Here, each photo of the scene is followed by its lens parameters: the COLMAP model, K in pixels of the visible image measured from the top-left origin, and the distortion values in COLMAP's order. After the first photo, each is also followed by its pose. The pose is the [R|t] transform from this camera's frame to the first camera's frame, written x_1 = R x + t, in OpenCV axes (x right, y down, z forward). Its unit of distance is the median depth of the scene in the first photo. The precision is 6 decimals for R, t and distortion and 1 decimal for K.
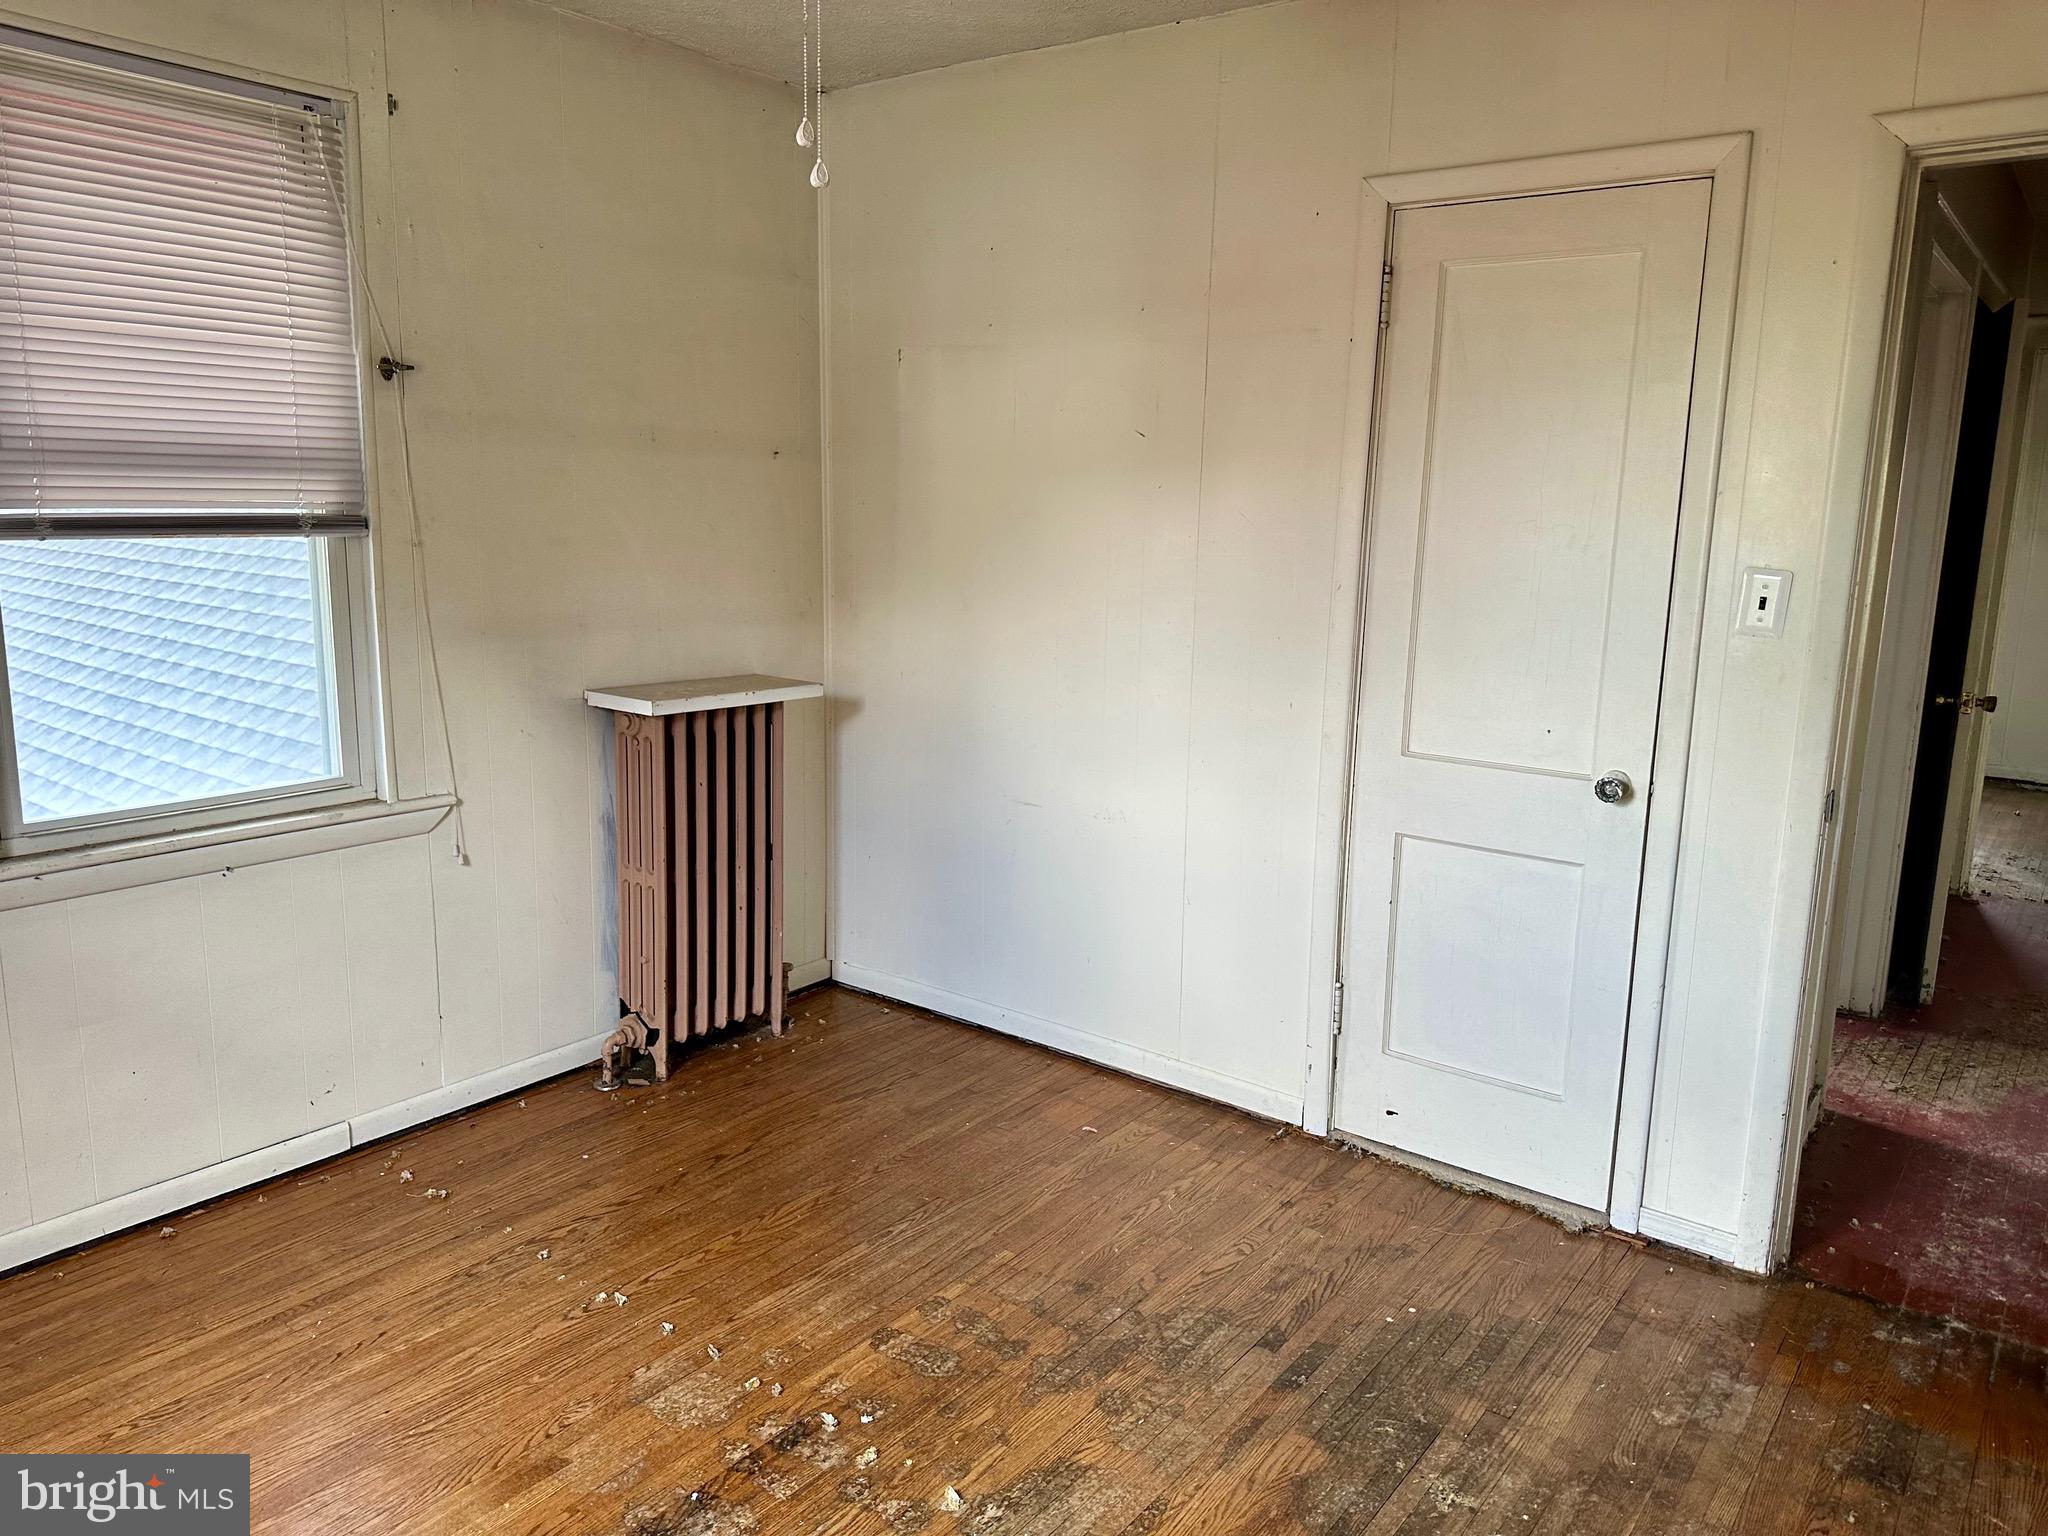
lens RADIAL K [[1450.9, 0, 1024.0], [0, 1450.9, 768.0], [0, 0, 1]] dist [0.022779, 0.001758]
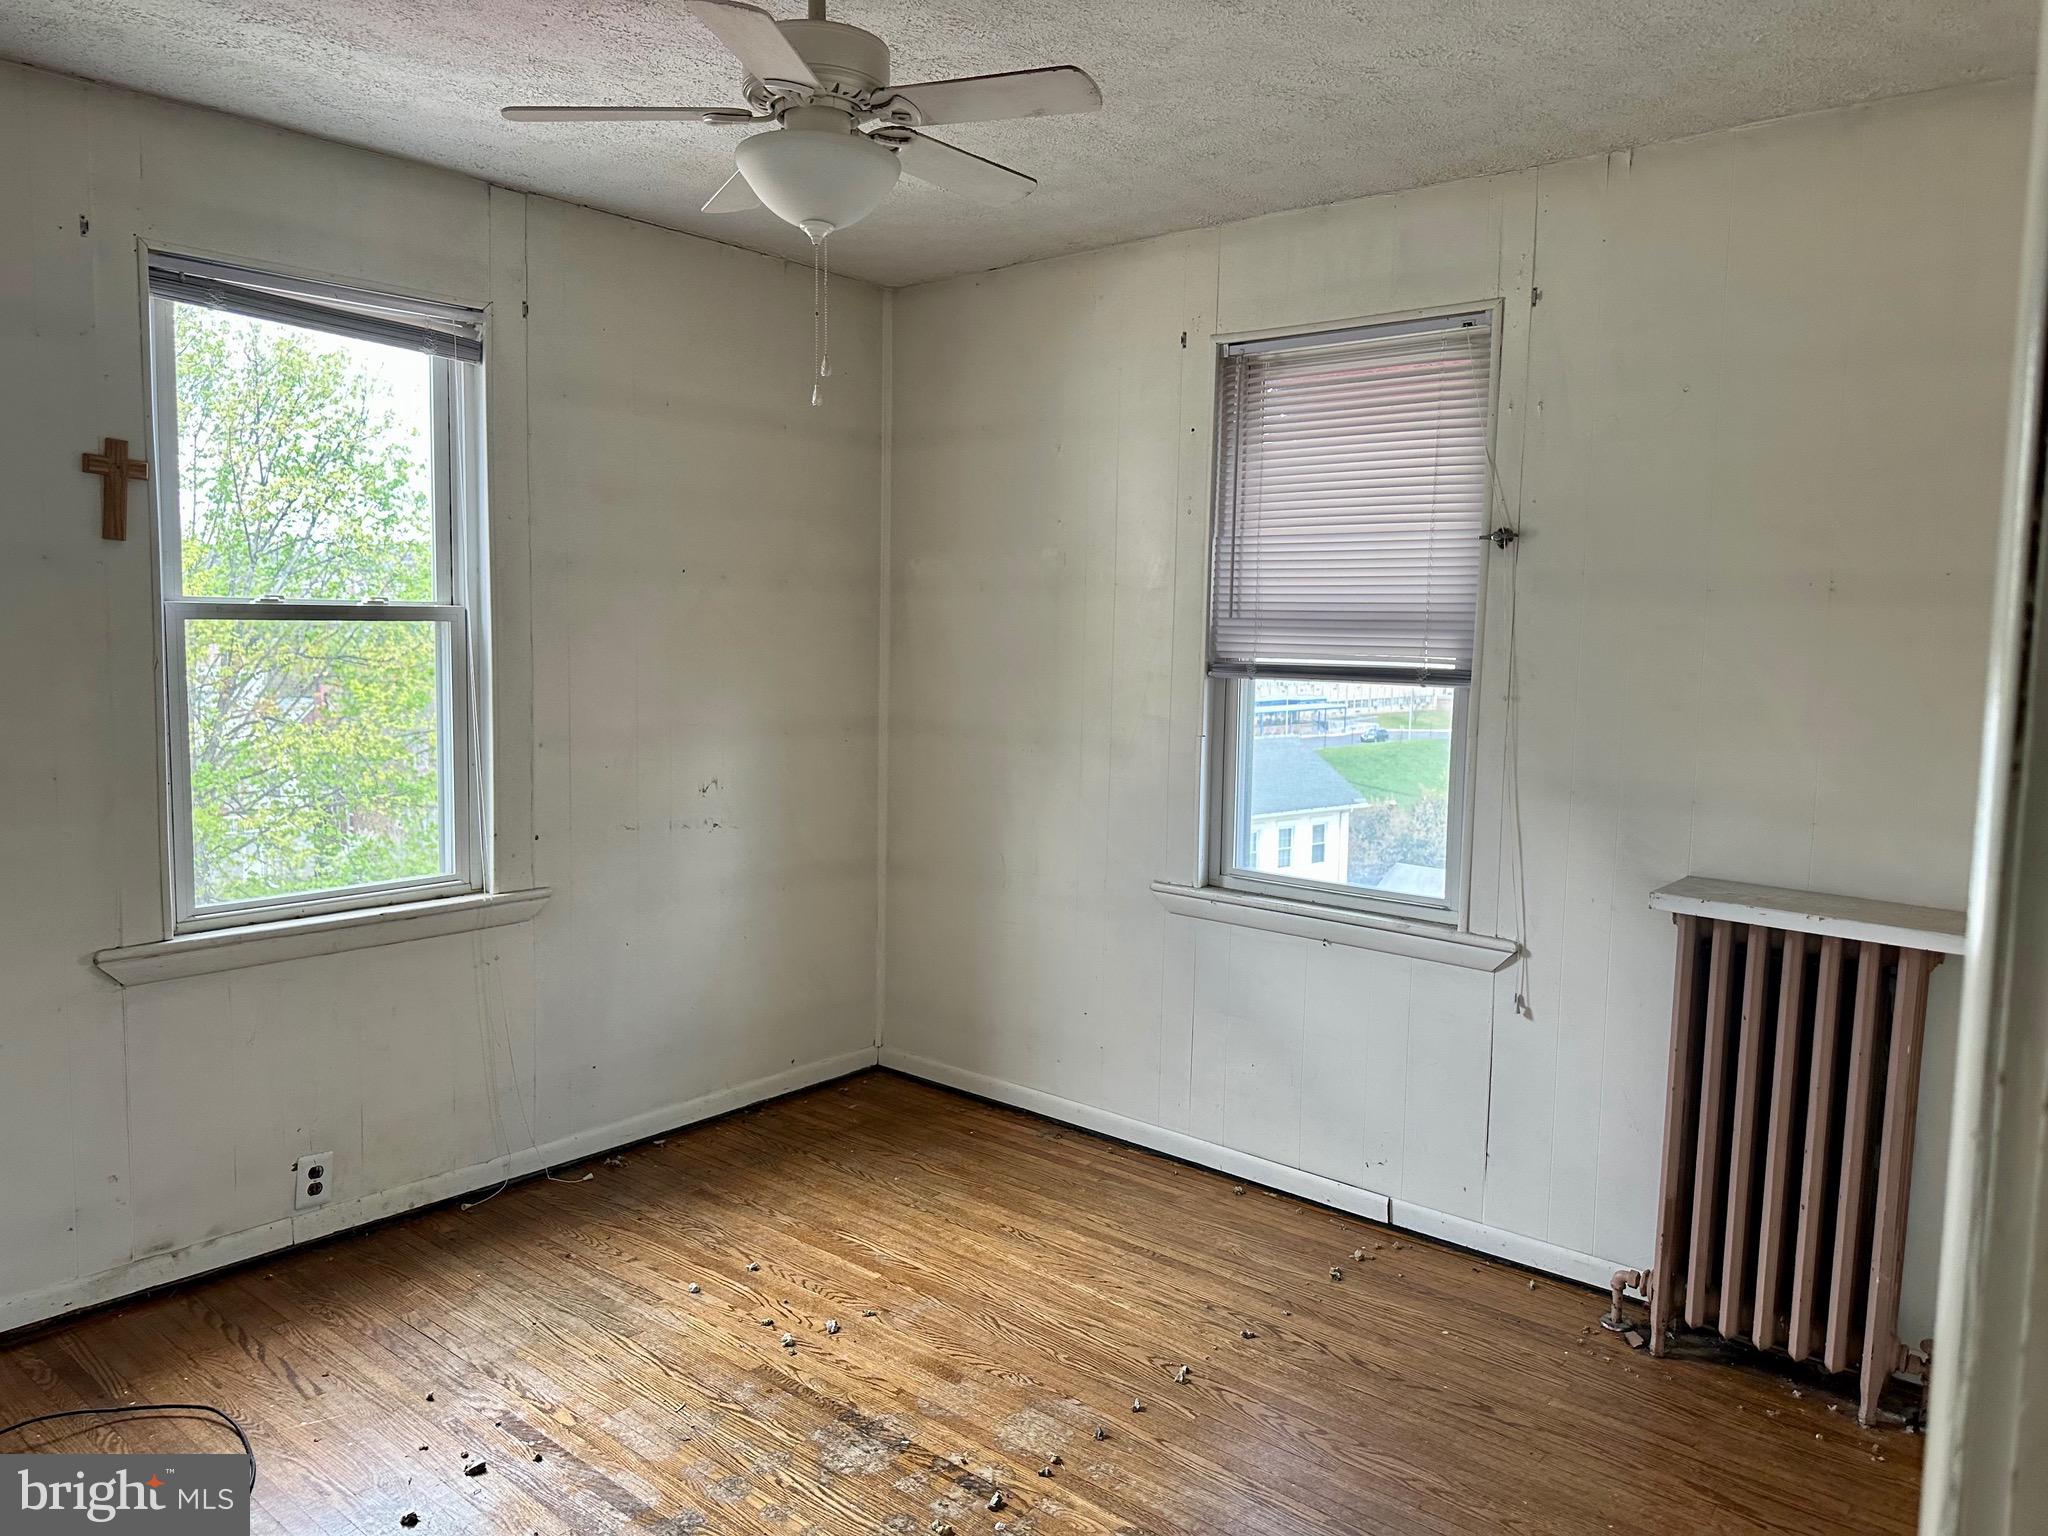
lens RADIAL K [[1434.1, 0, 1024.0], [0, 1434.1, 768.0], [0, 0, 1]] dist [0.110972, -0.123211]
pose [[-0.031392, 0.085970, -0.995803, 0.682193], [-0.207918, 0.973938, 0.090636, -0.133829], [0.977642, 0.209891, -0.012700, 0.717968]]
